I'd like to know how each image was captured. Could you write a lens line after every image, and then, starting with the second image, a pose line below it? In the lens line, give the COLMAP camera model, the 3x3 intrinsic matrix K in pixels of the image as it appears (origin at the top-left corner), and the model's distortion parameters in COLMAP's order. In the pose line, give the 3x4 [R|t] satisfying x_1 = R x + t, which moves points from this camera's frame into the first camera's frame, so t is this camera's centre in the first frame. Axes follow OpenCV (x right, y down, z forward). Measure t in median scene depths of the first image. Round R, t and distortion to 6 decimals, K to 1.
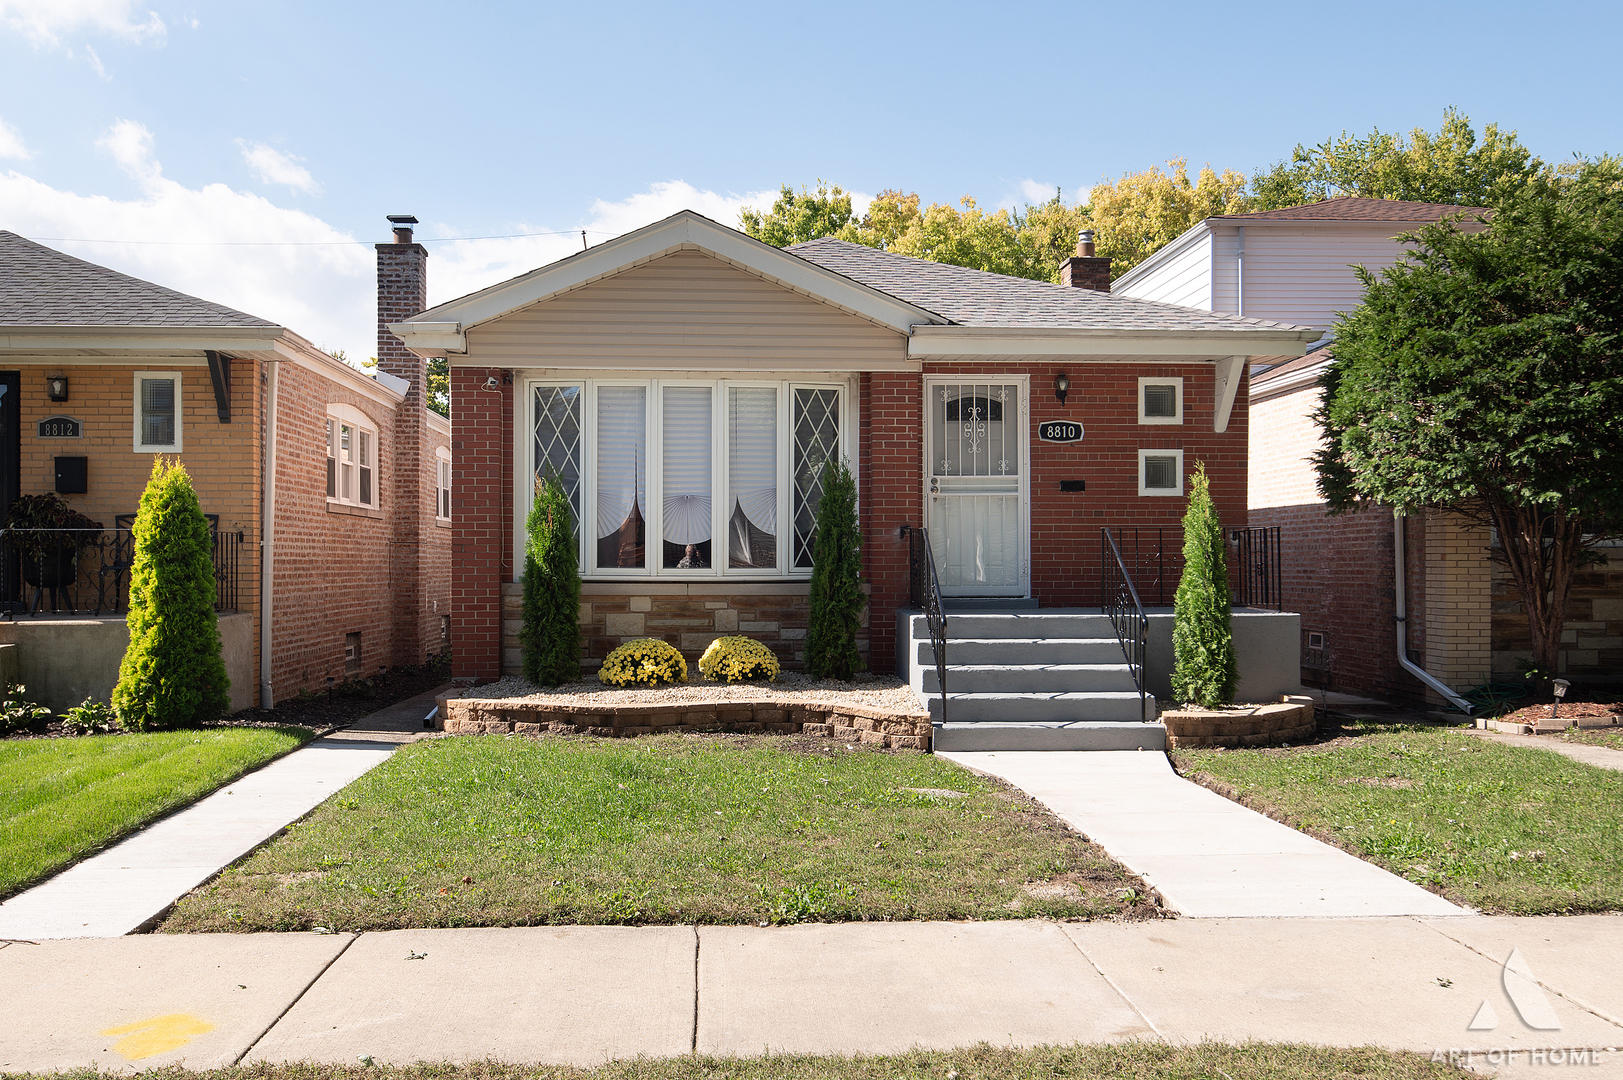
lens RADIAL K [[1622.4, 0, 815.0], [0, 1622.4, 568.5], [0, 0, 1]] dist [0.017433, -0.017639]
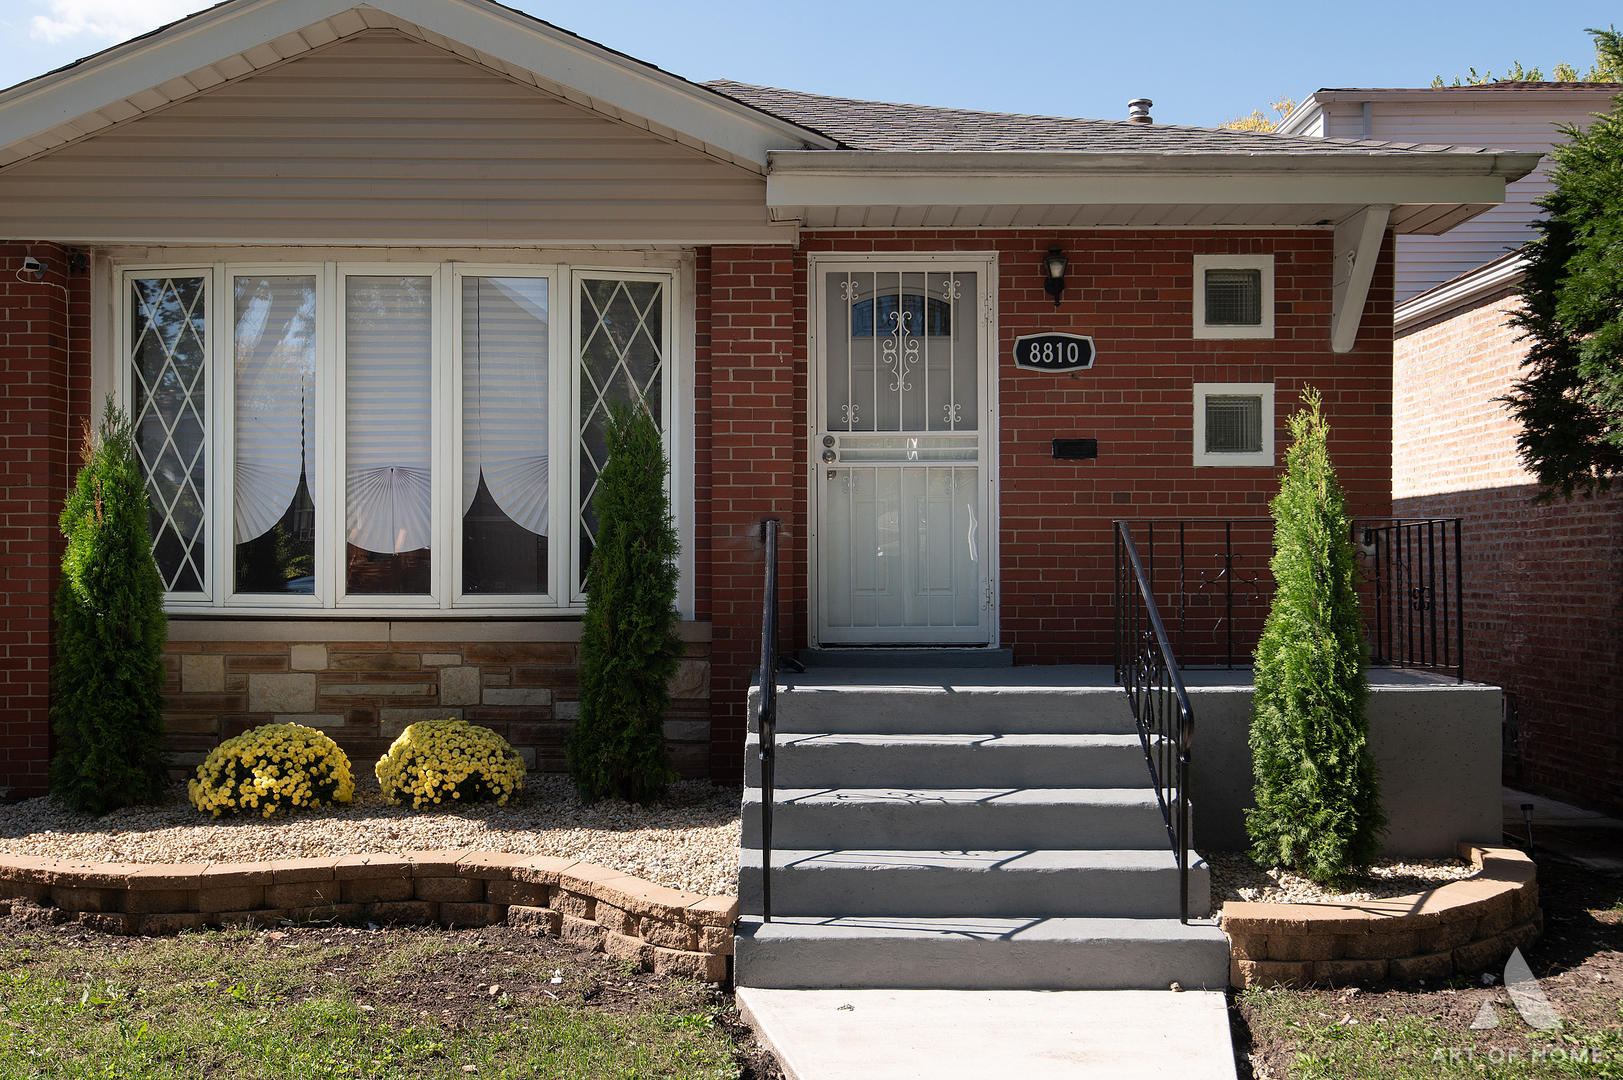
lens RADIAL K [[1622.4, 0, 815.0], [0, 1622.4, 568.5], [0, 0, 1]] dist [0.017433, -0.017639]
pose [[0.998025, 0.000690, -0.062808, 0.106274], [-0.001027, 0.999985, -0.005328, -0.006449], [0.062804, 0.005382, 0.998011, 0.441711]]
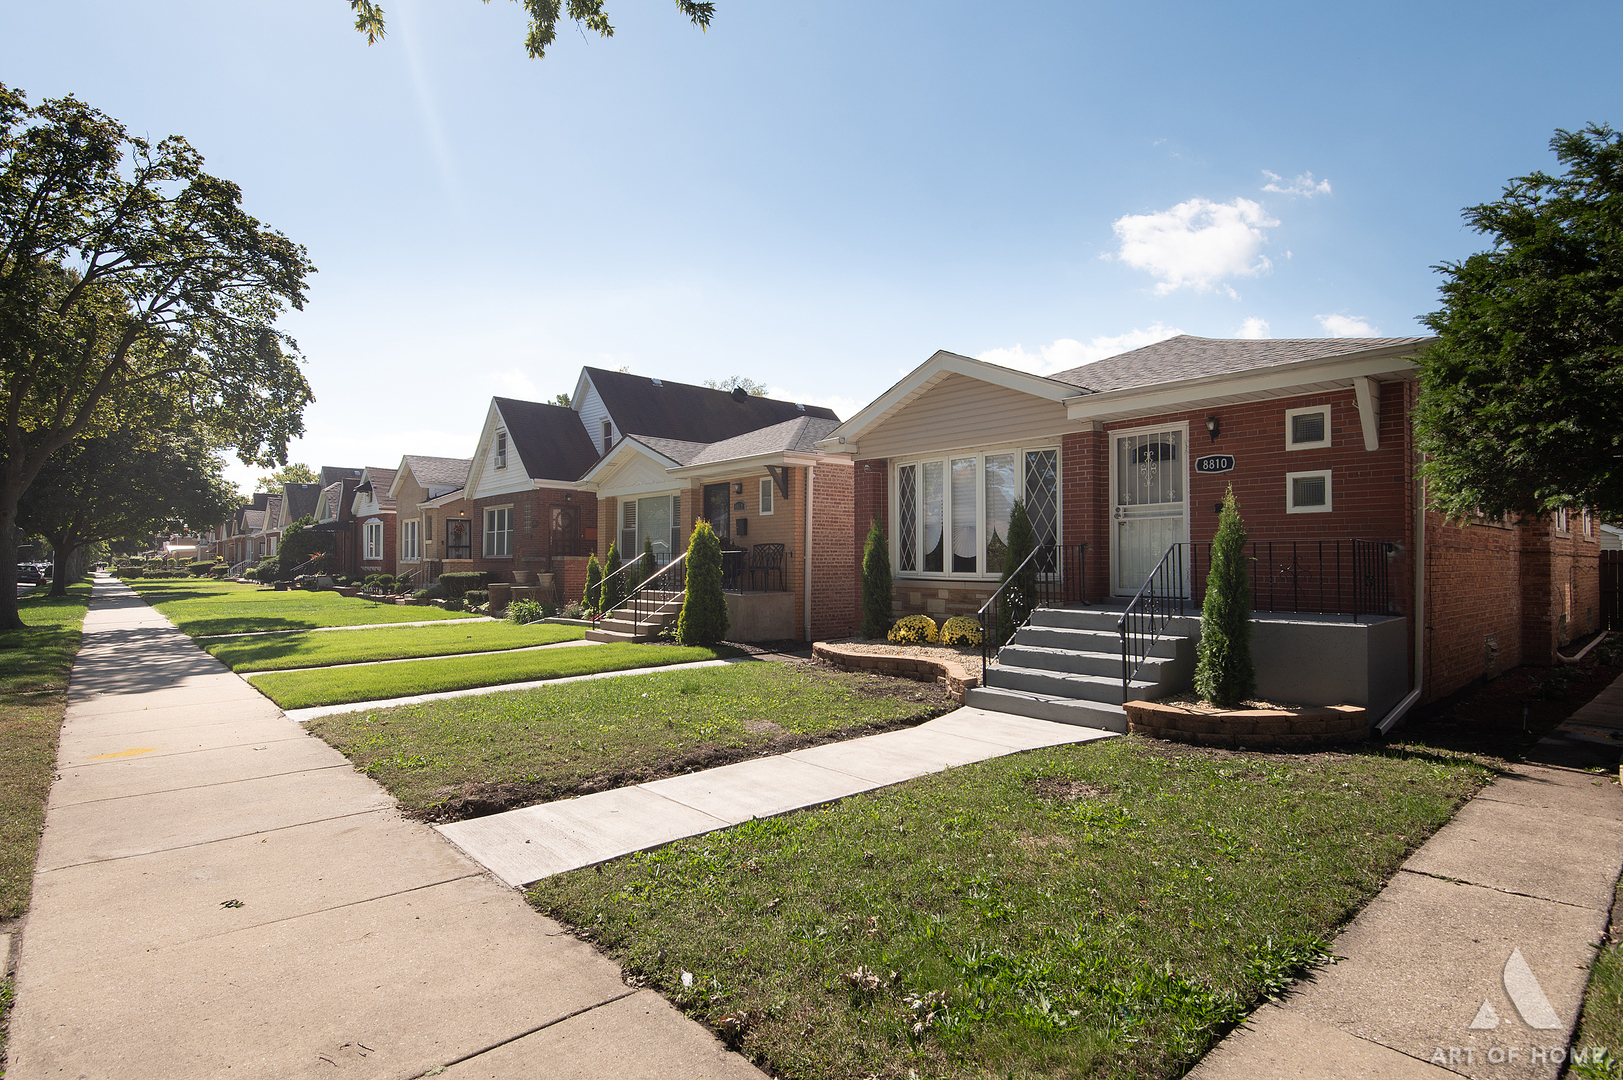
lens RADIAL K [[835.8, 0, 757.4], [0, 835.8, 544.5], [0, 0, 1]] dist [0.000257, -0.000067]
pose [[0.561313, -0.014817, -0.827471, 0.485769], [-0.006626, 0.999727, -0.022397, -0.007742], [0.827577, 0.018055, 0.561061, 0.373021]]
